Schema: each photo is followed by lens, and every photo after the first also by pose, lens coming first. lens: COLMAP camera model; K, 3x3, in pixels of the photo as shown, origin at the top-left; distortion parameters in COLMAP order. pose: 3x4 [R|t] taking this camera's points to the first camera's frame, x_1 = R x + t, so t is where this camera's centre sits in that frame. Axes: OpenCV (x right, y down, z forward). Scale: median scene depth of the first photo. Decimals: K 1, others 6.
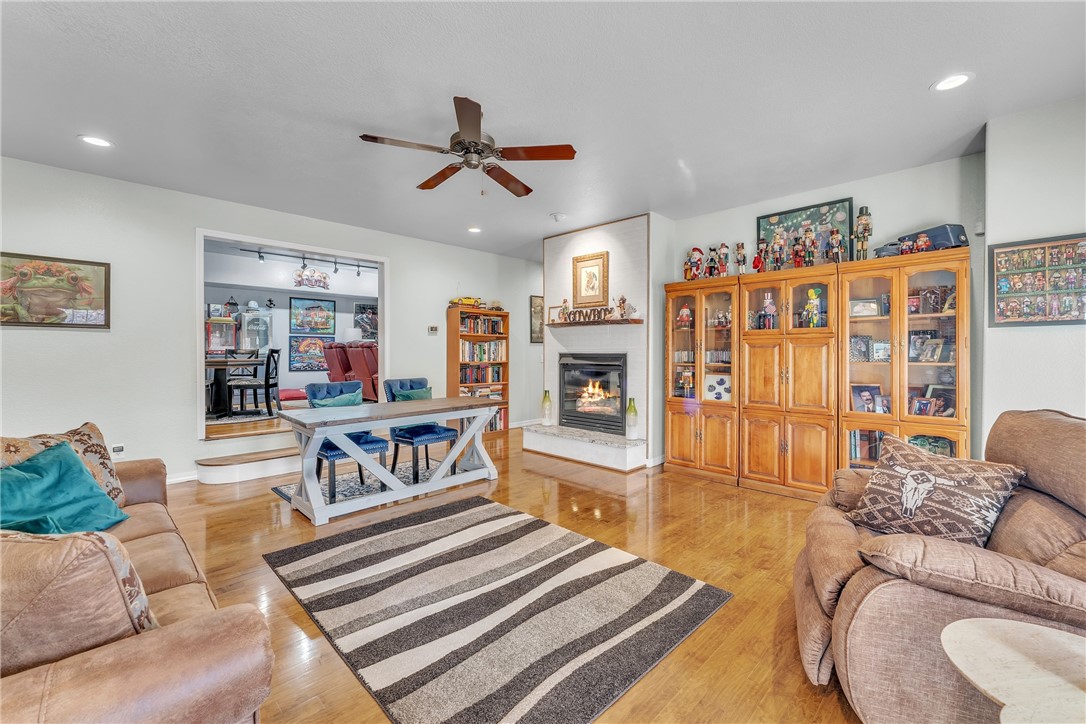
lens RADIAL K [[448.9, 0, 541.2], [0, 448.9, 357.2], [0, 0, 1]] dist [0.000881, 0.000371]
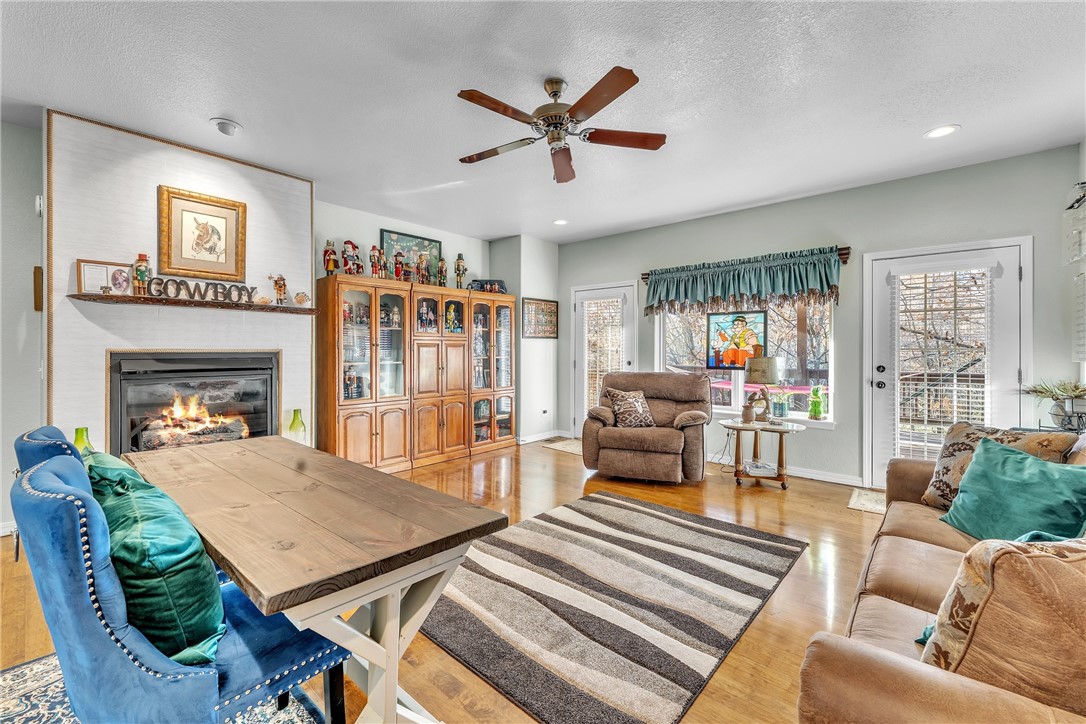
lens RADIAL K [[448.9, 0, 541.2], [0, 448.9, 357.2], [0, 0, 1]] dist [0.000881, 0.000371]
pose [[-0.046399, -0.013321, 0.998834, -0.568692], [0.008503, 0.999870, 0.013729, -0.006133], [-0.998887, 0.009131, -0.046279, 0.580515]]
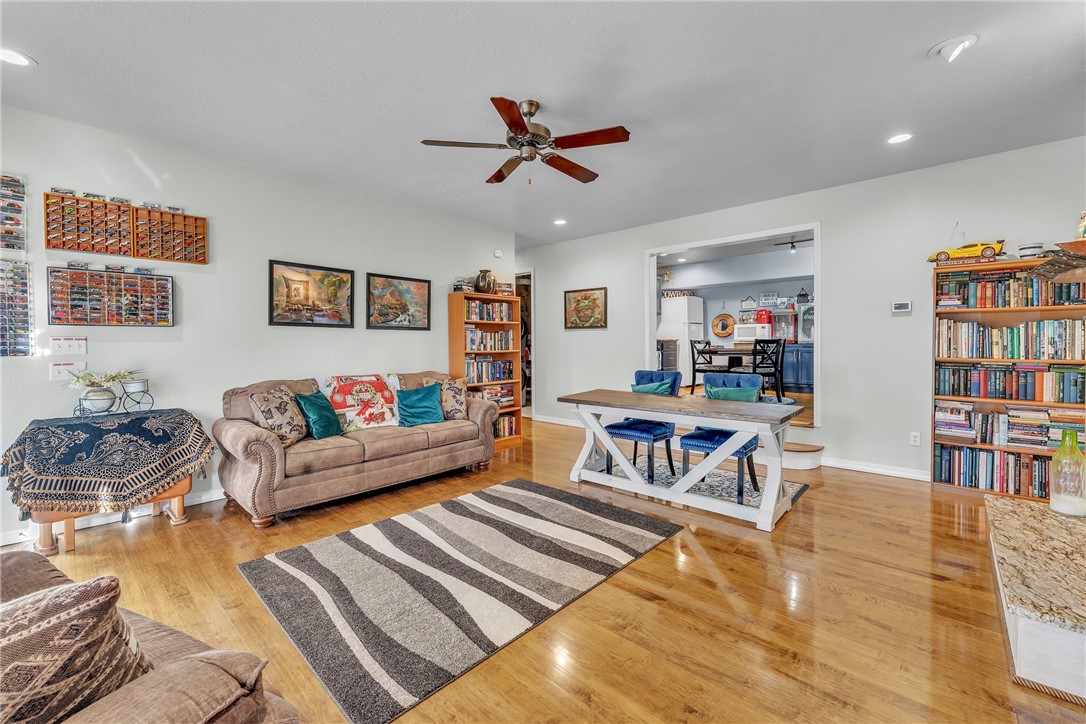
lens RADIAL K [[449.3, 0, 548.8], [0, 449.3, 344.7], [0, 0, 1]] dist [0.001142, 0.000100]
pose [[0.041644, 0.005169, -0.999119, 0.464091], [-0.006796, 0.999965, 0.004891, -0.007804], [0.999109, 0.006586, 0.041678, 0.539120]]
